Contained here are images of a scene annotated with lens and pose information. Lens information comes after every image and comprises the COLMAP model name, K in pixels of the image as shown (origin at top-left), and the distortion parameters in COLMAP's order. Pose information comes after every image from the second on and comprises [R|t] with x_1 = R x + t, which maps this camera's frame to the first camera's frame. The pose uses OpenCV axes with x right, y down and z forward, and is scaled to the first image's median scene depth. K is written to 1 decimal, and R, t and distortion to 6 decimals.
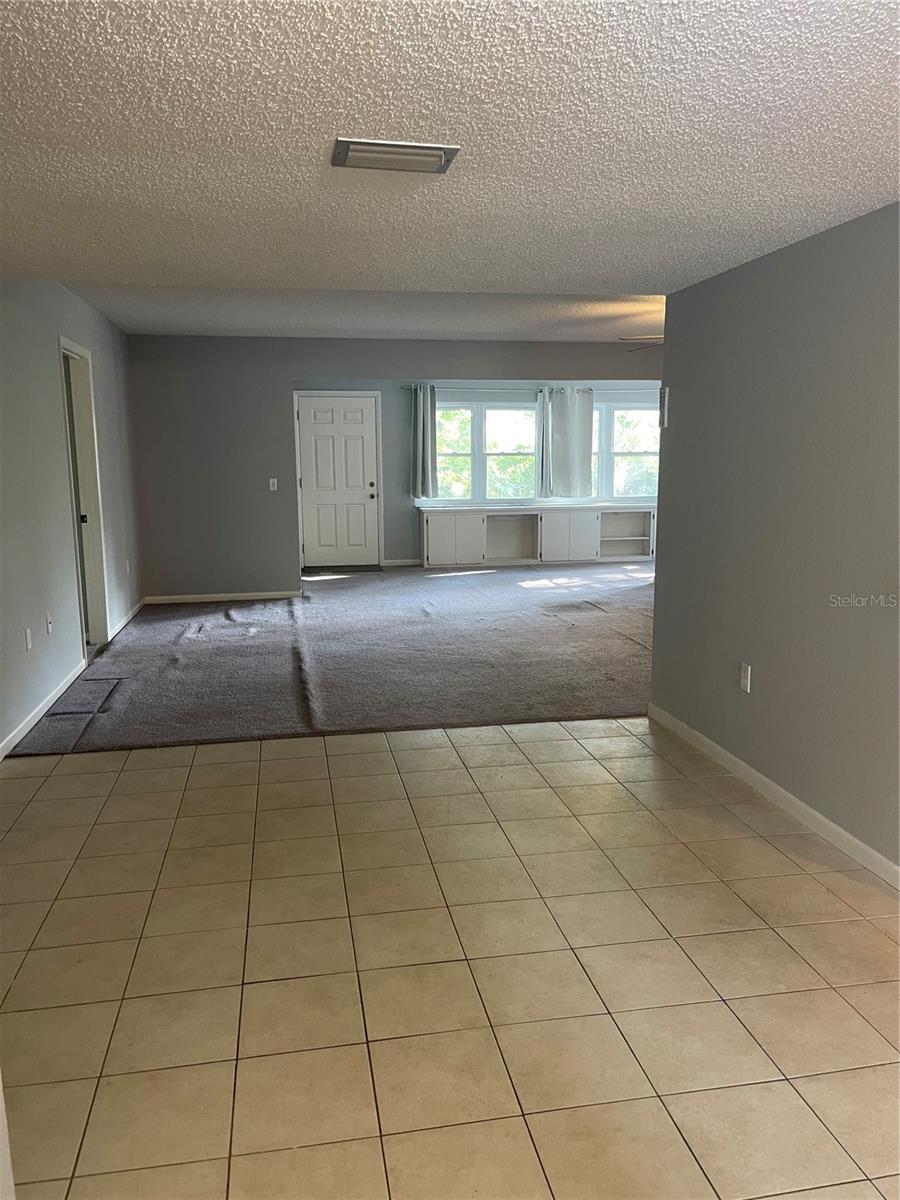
lens RADIAL K [[899.8, 0, 465.1], [0, 899.8, 625.3], [0, 0, 1]] dist [0.063771, -0.085783]
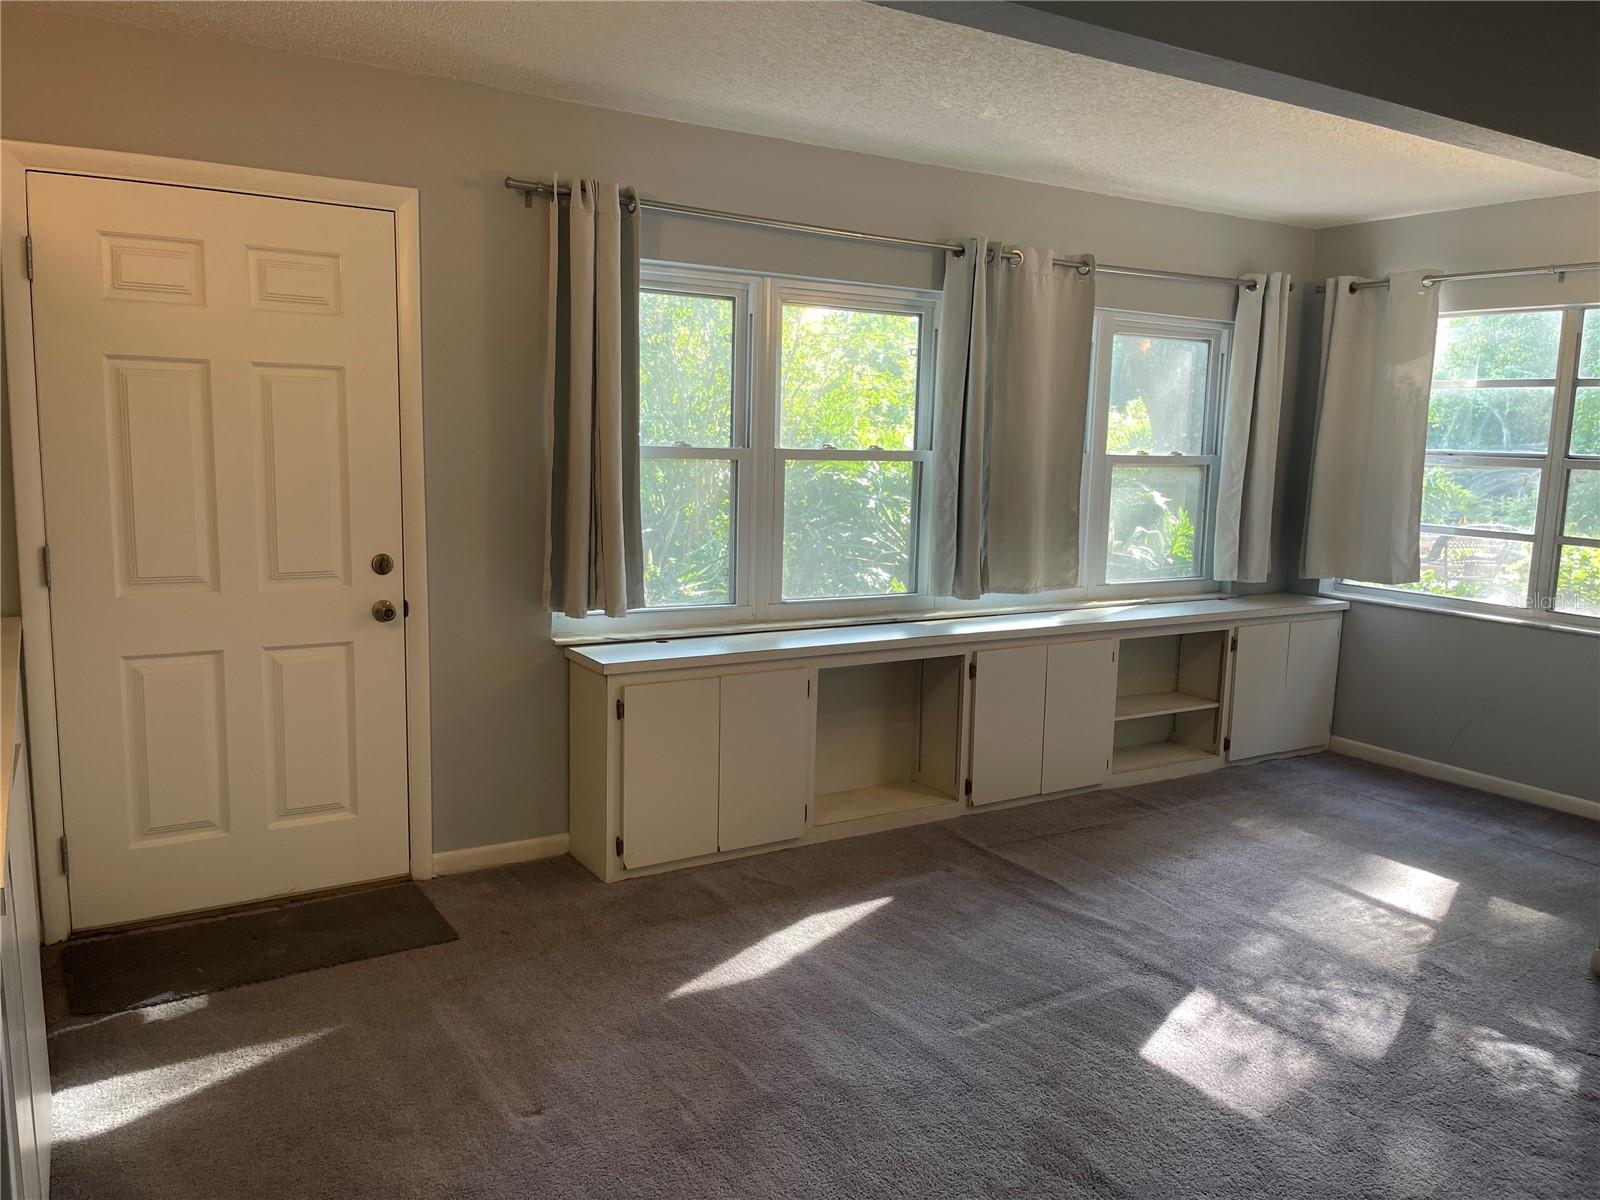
lens RADIAL K [[1199.8, 0, 804.1], [0, 1199.8, 596.4], [0, 0, 1]] dist [0.063771, -0.085783]
pose [[0.926586, -0.020226, 0.375538, -0.124492], [0.035855, 0.998755, -0.034676, -0.135563], [-0.374369, 0.045595, 0.926158, 0.666062]]
